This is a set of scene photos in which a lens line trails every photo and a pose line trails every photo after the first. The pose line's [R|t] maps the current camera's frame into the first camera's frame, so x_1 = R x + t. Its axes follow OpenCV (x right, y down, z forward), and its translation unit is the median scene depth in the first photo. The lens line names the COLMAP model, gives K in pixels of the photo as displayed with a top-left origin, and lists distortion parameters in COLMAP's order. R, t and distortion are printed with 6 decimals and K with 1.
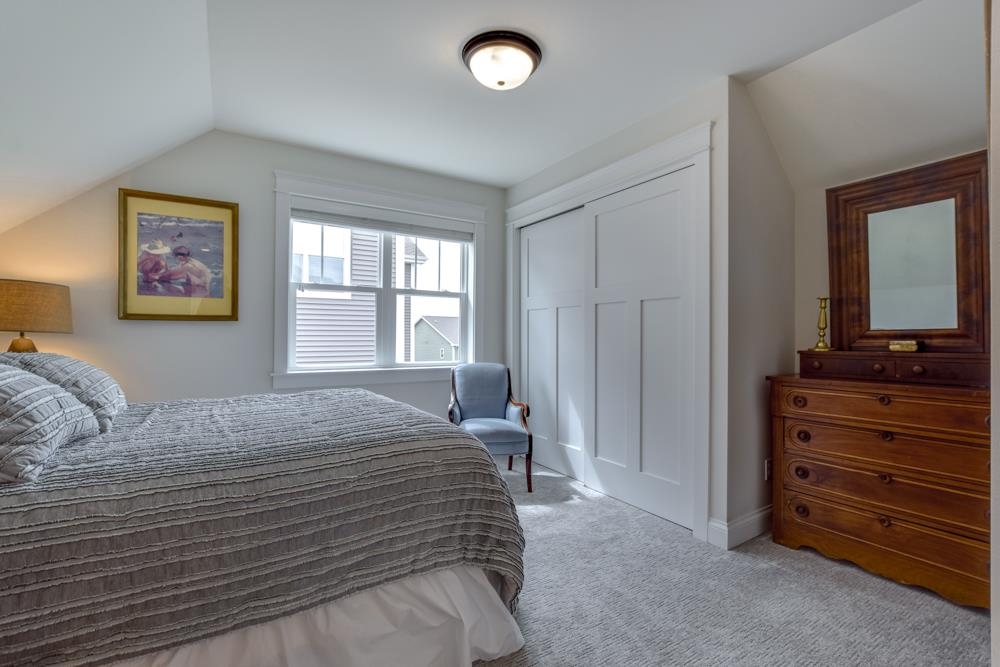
lens RADIAL K [[451.1, 0, 500.0], [0, 451.1, 333.5], [0, 0, 1]] dist [-0.031164, 0.007913]
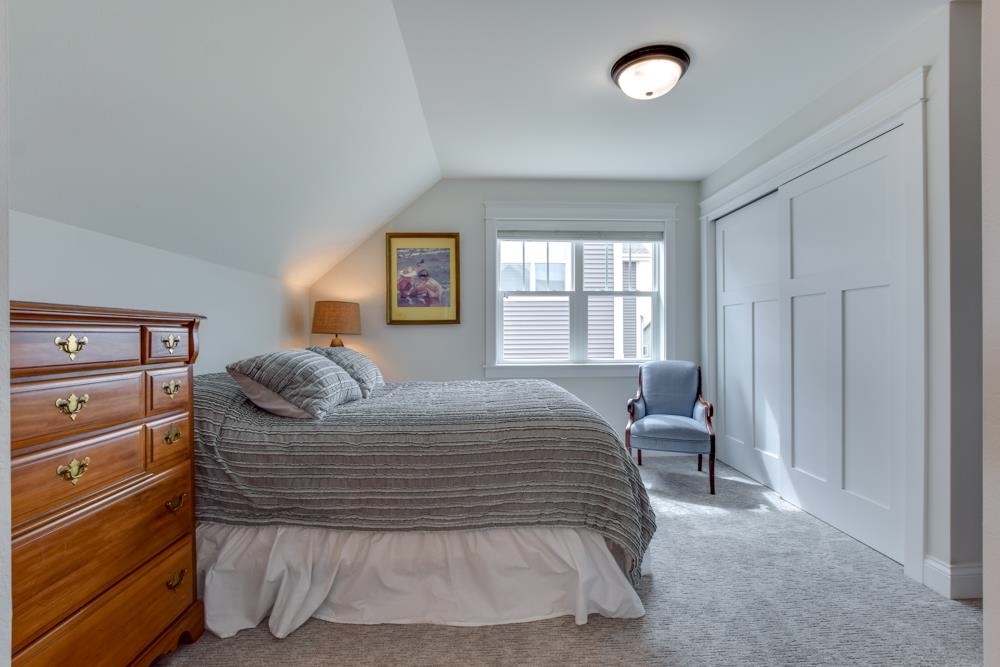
lens RADIAL K [[451.1, 0, 500.0], [0, 451.1, 333.5], [0, 0, 1]] dist [-0.031164, 0.007913]
pose [[0.863955, -0.009519, -0.503478, 0.204245], [0.011243, 0.999937, 0.000388, 0.000454], [0.503443, -0.005996, 0.864008, -0.081055]]
